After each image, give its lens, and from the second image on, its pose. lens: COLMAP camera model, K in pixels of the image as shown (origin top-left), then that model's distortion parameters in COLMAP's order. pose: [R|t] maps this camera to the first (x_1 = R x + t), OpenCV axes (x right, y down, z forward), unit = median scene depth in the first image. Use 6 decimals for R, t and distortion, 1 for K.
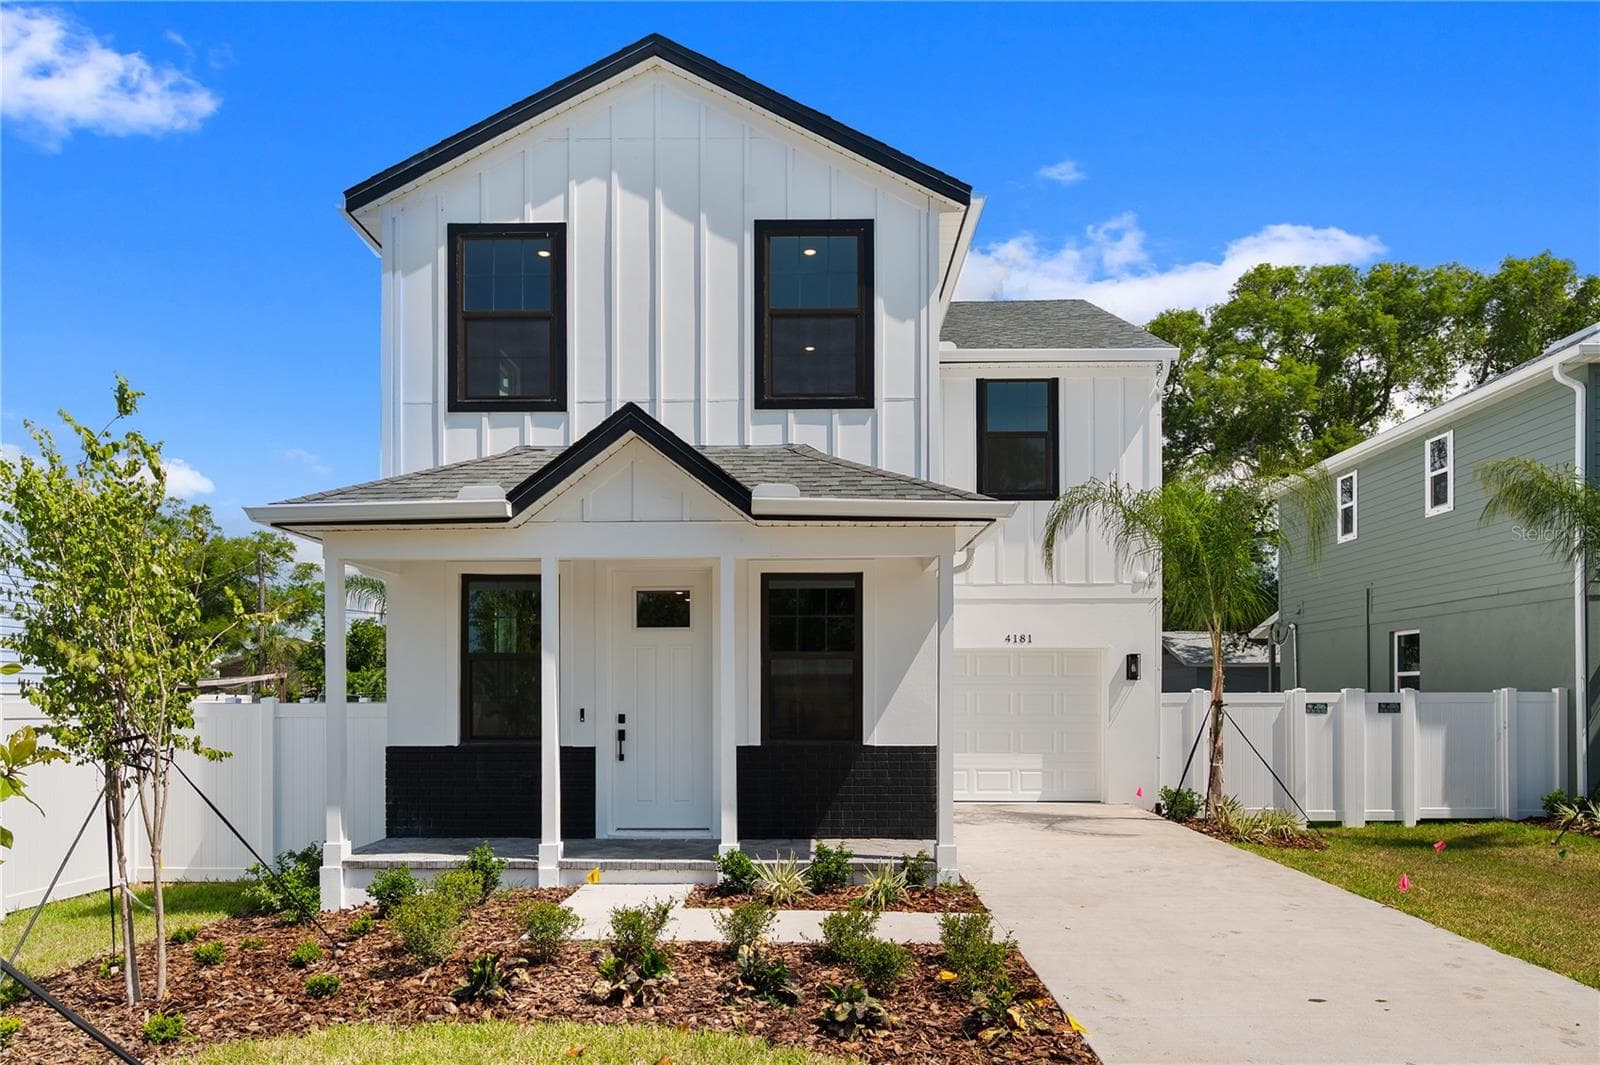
lens RADIAL K [[1073.1, 0, 802.9], [0, 1073.1, 685.4], [0, 0, 1]] dist [-0.002566, 0.000681]
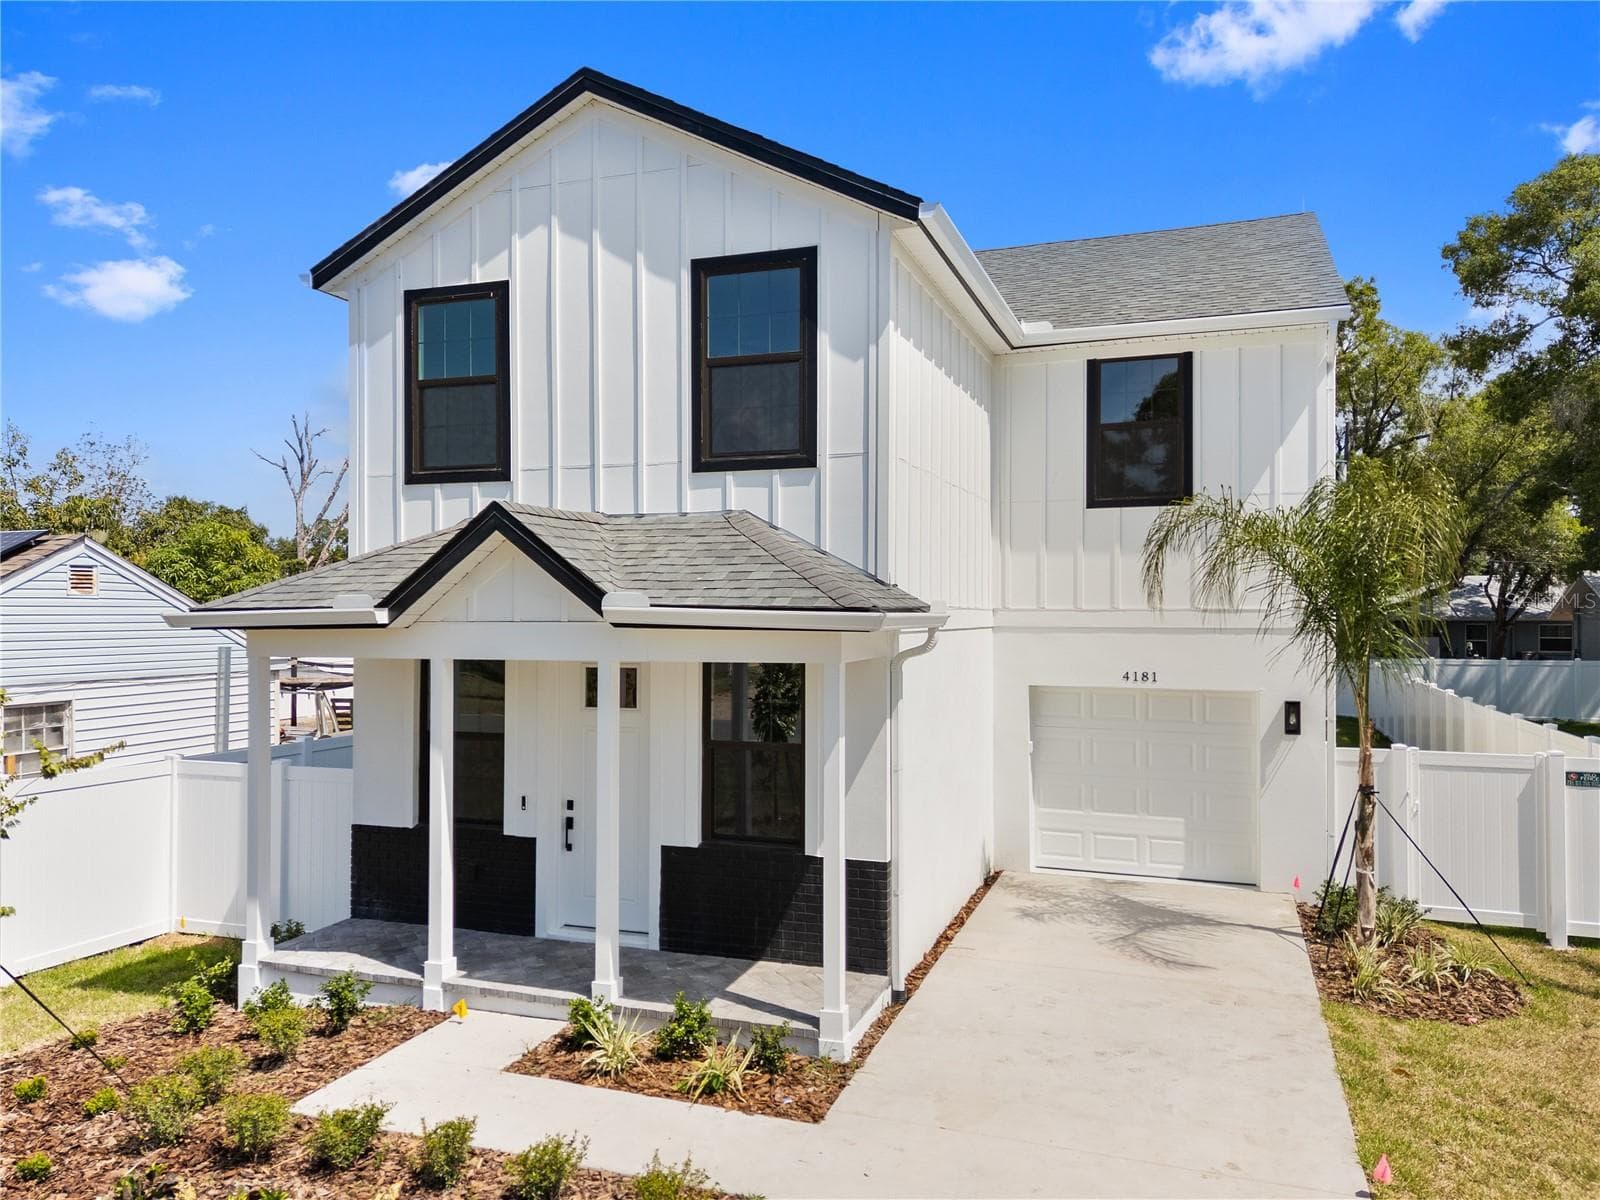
lens RADIAL K [[1176.7, 0, 797.3], [0, 1176.7, 589.2], [0, 0, 1]] dist [0.076938, -0.070281]
pose [[0.945677, -0.003300, -0.325092, 0.358658], [0.001865, 0.999987, -0.004725, -0.153991], [0.325103, 0.003862, 0.945671, 0.094686]]
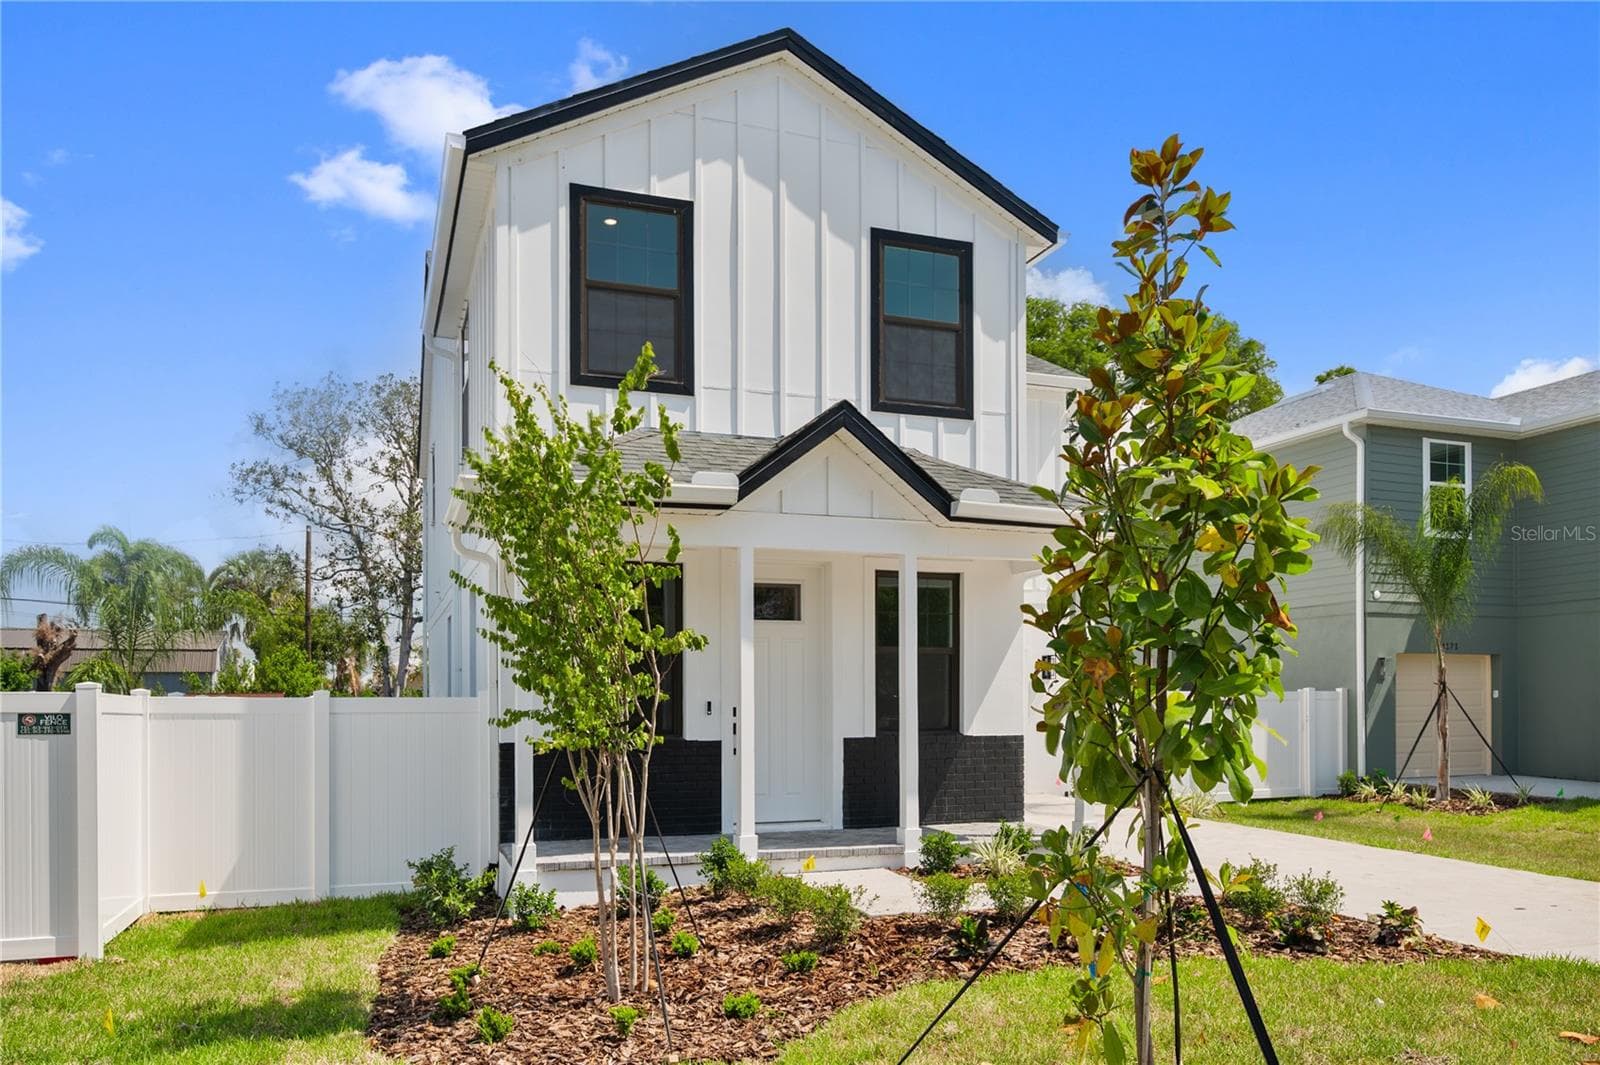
lens RADIAL K [[1170.5, 0, 804.0], [0, 1170.5, 689.4], [0, 0, 1]] dist [-0.005694, 0.002128]
pose [[0.932547, 0.003668, 0.361029, -0.508721], [-0.003573, 0.999993, -0.000931, 0.011701], [-0.361030, -0.000421, 0.932554, -0.025482]]
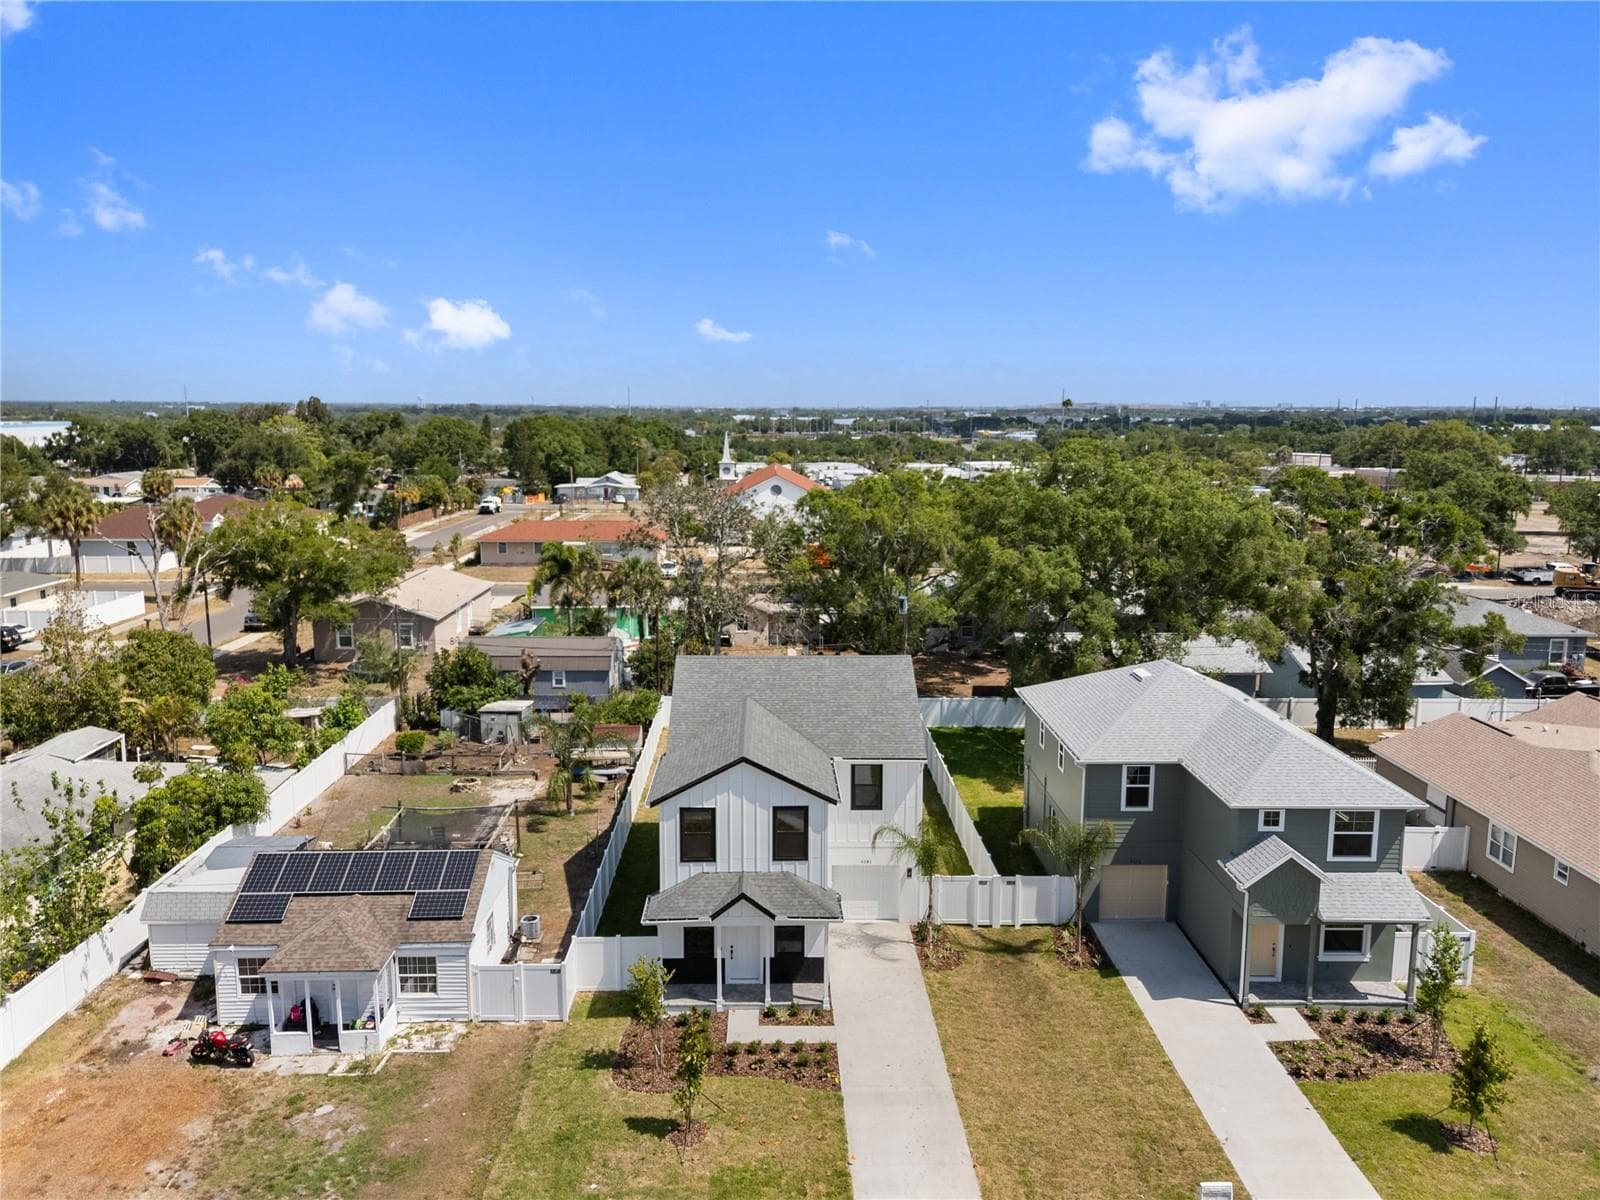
lens RADIAL K [[1176.7, 0, 797.3], [0, 1176.7, 589.2], [0, 0, 1]] dist [0.076938, -0.070281]
pose [[0.999319, -0.002399, 0.036823, -0.101524], [-0.003623, 0.986685, 0.162600, -1.685013], [-0.036723, -0.162623, 0.986005, -2.480539]]
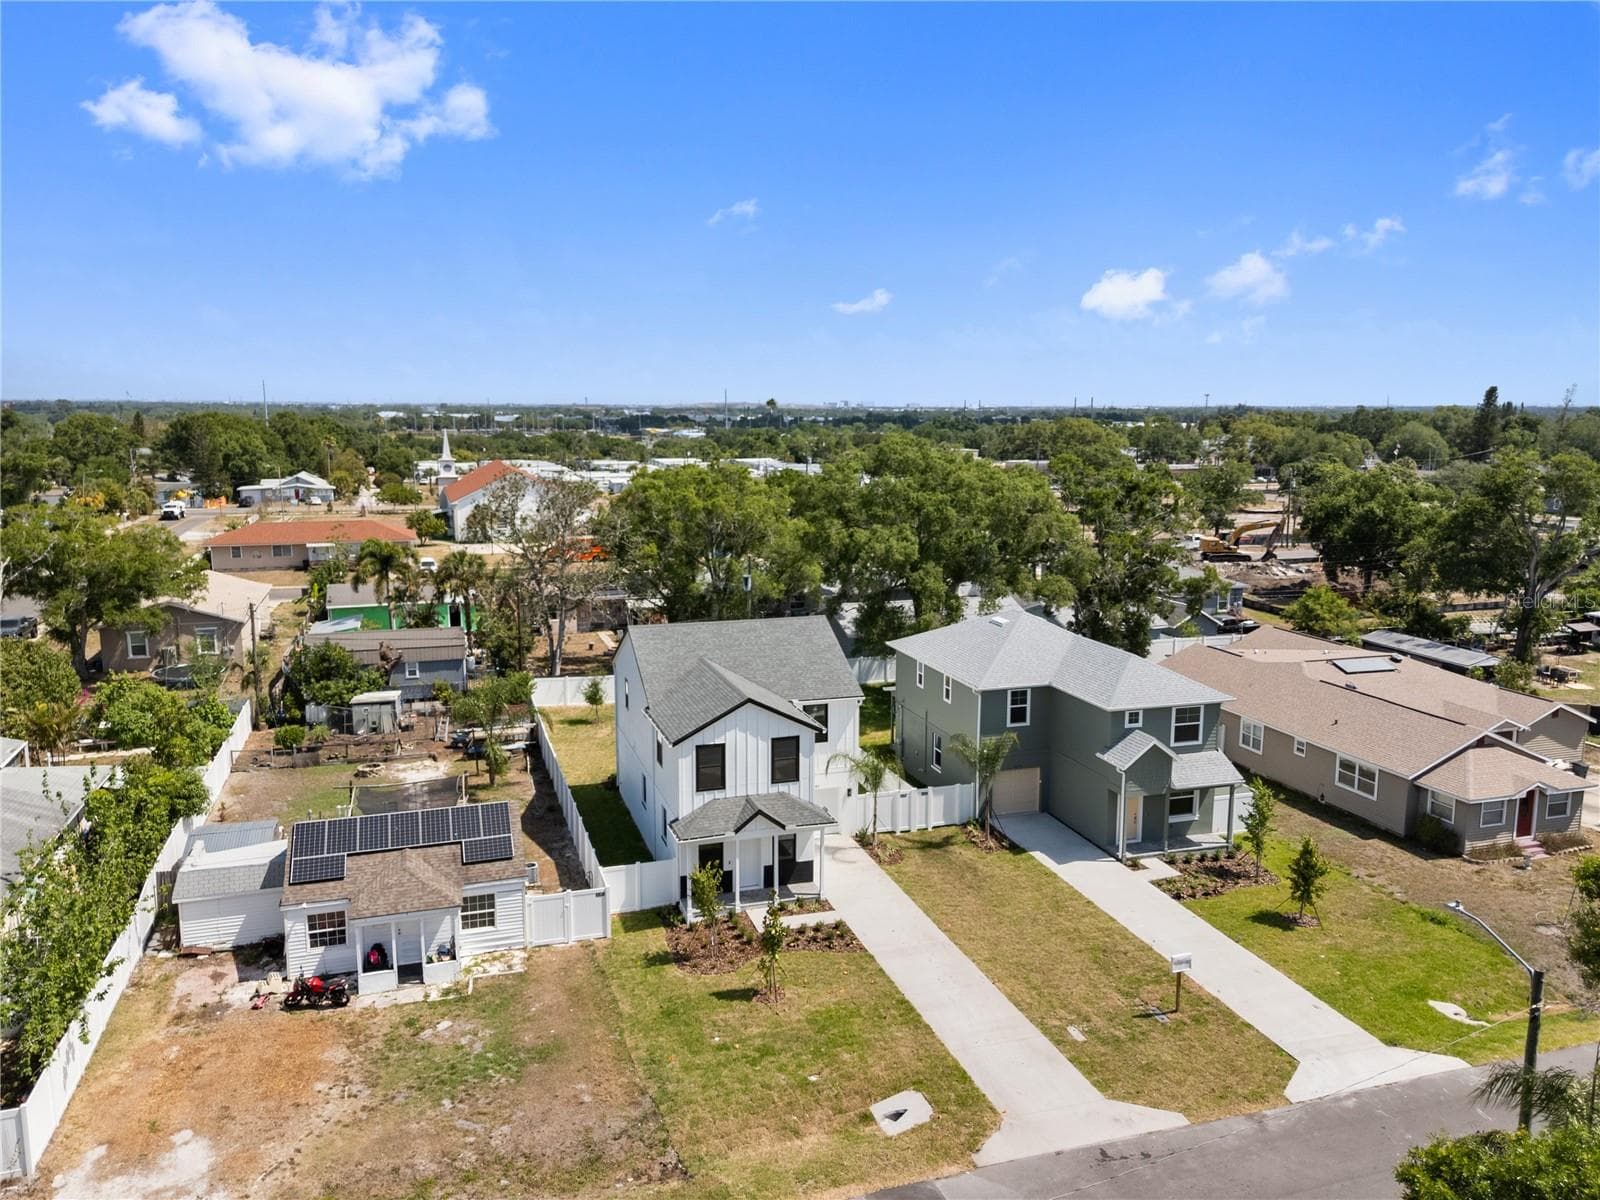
lens RADIAL K [[1176.7, 0, 797.3], [0, 1176.7, 589.2], [0, 0, 1]] dist [0.076938, -0.070281]
pose [[0.947480, -0.046125, 0.316472, -1.306376], [-0.006355, 0.986634, 0.162825, -1.687335], [-0.319753, -0.156284, 0.934523, -3.014623]]
